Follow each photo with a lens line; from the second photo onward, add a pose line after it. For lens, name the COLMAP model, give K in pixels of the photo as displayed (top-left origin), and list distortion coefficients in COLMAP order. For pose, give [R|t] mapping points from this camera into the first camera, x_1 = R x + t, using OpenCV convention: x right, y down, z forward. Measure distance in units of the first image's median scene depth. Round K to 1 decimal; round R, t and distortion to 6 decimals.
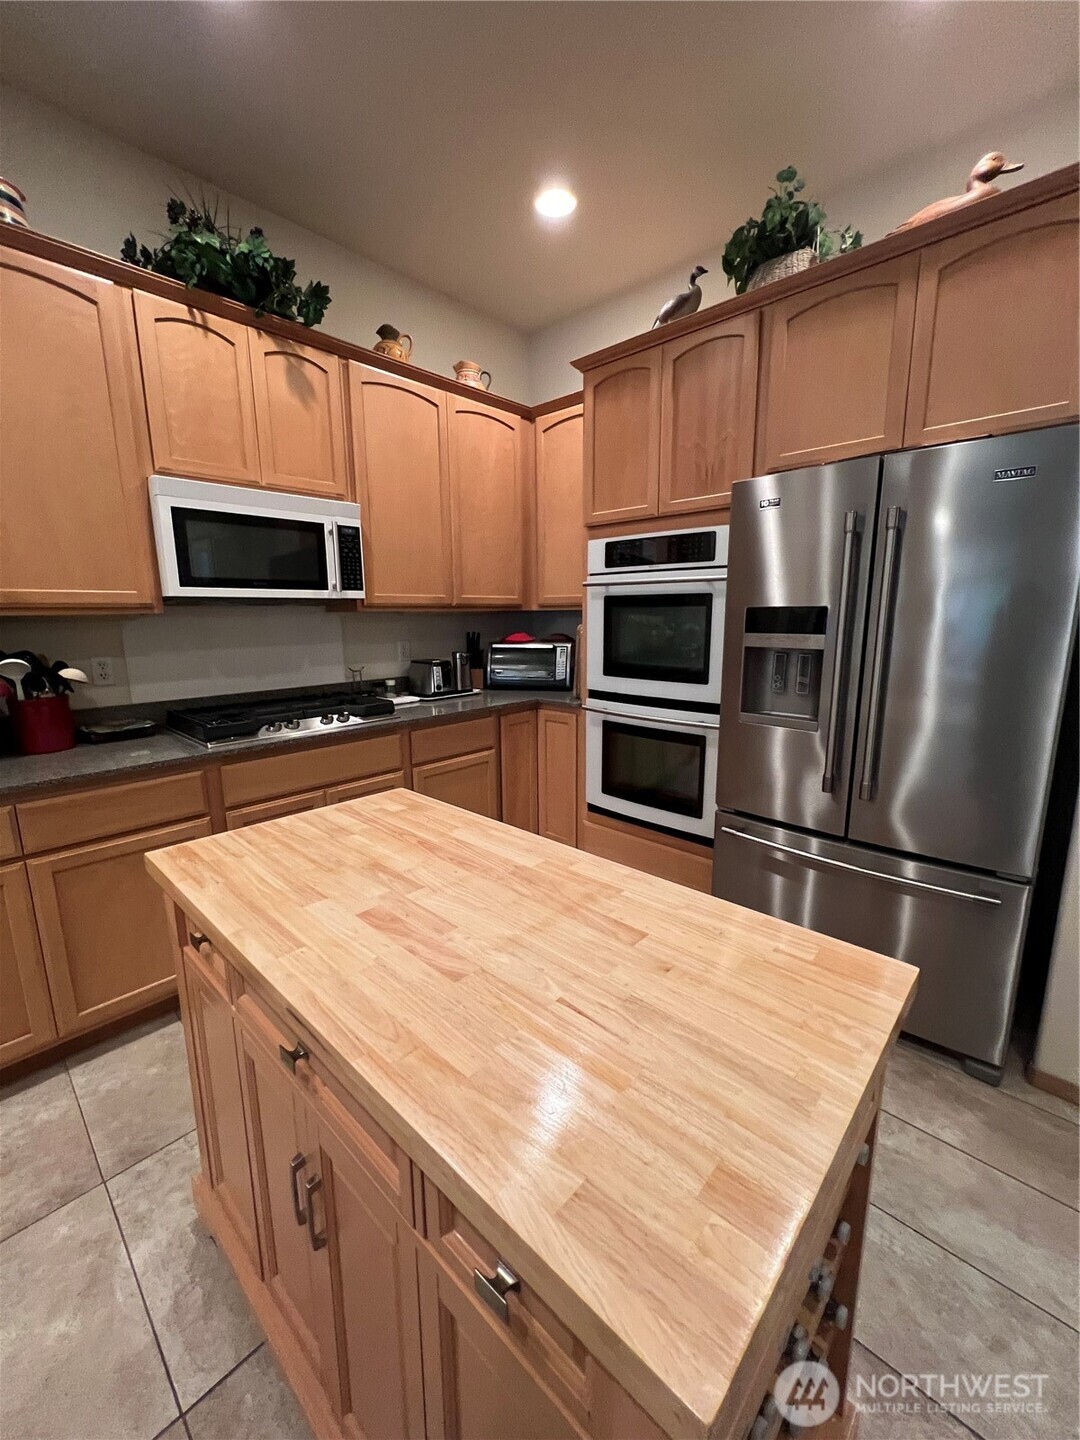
lens RADIAL K [[576.1, 0, 541.2], [0, 576.1, 723.0], [0, 0, 1]] dist [-0.001589, -0.000598]
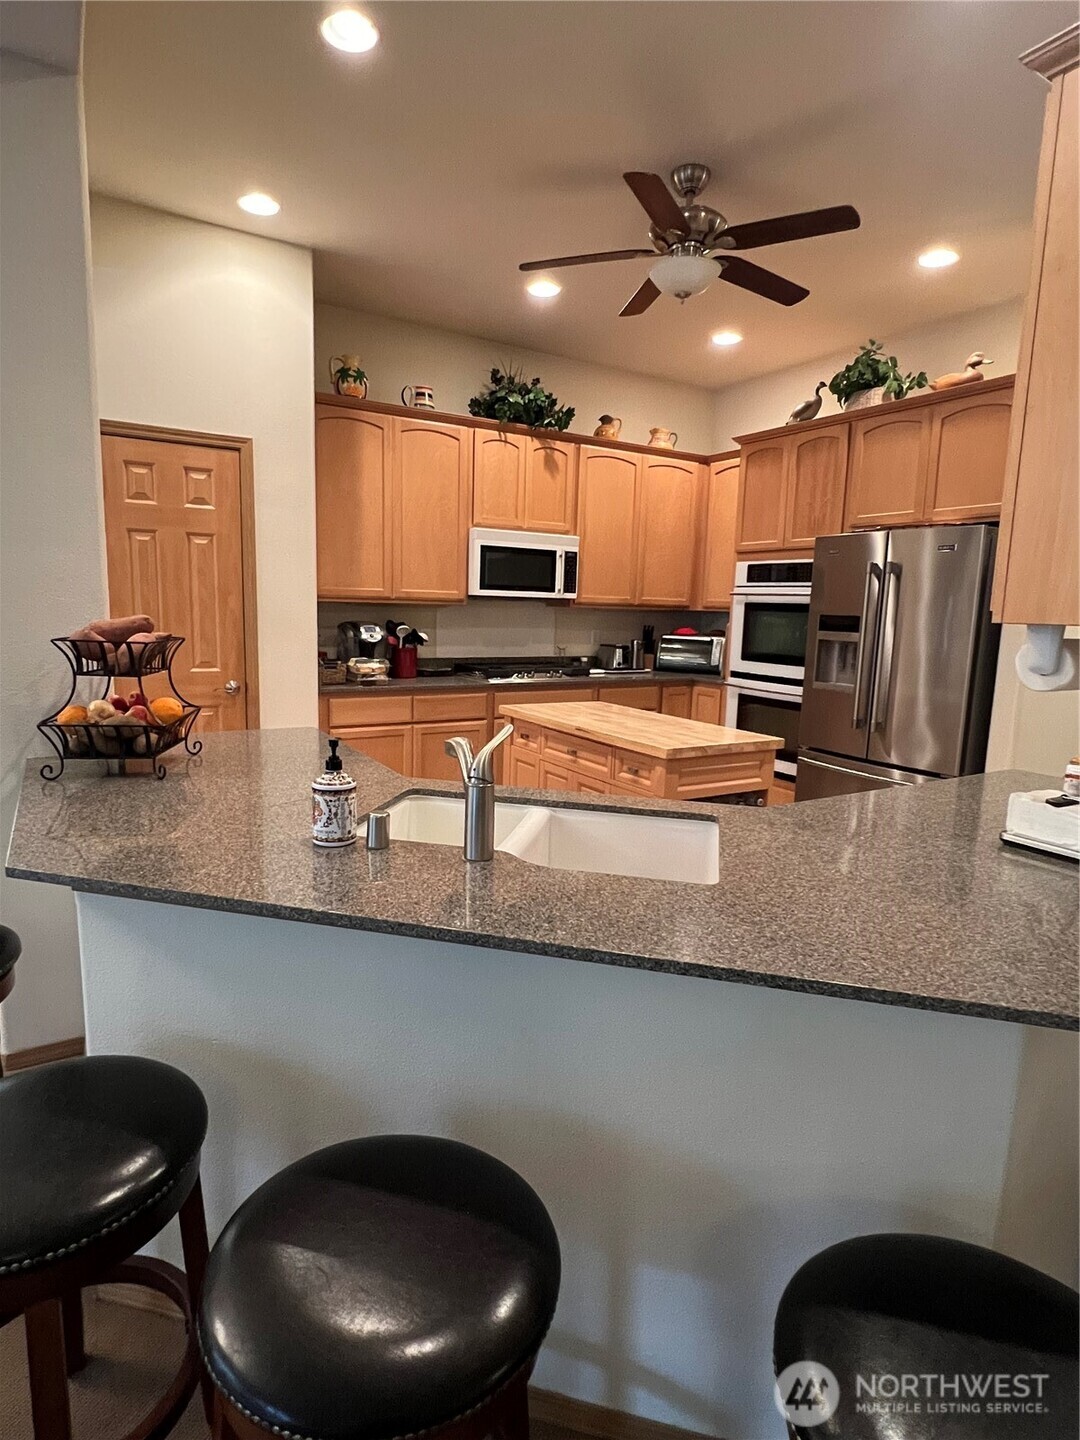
lens RADIAL K [[765.2, 0, 533.9], [0, 765.2, 718.5], [0, 0, 1]] dist [-0.001758, 0.000172]
pose [[0.961624, 0.075660, -0.263733, 0.136670], [-0.087726, 0.995555, -0.034262, 0.174588], [0.259968, 0.056084, 0.963987, -0.942474]]
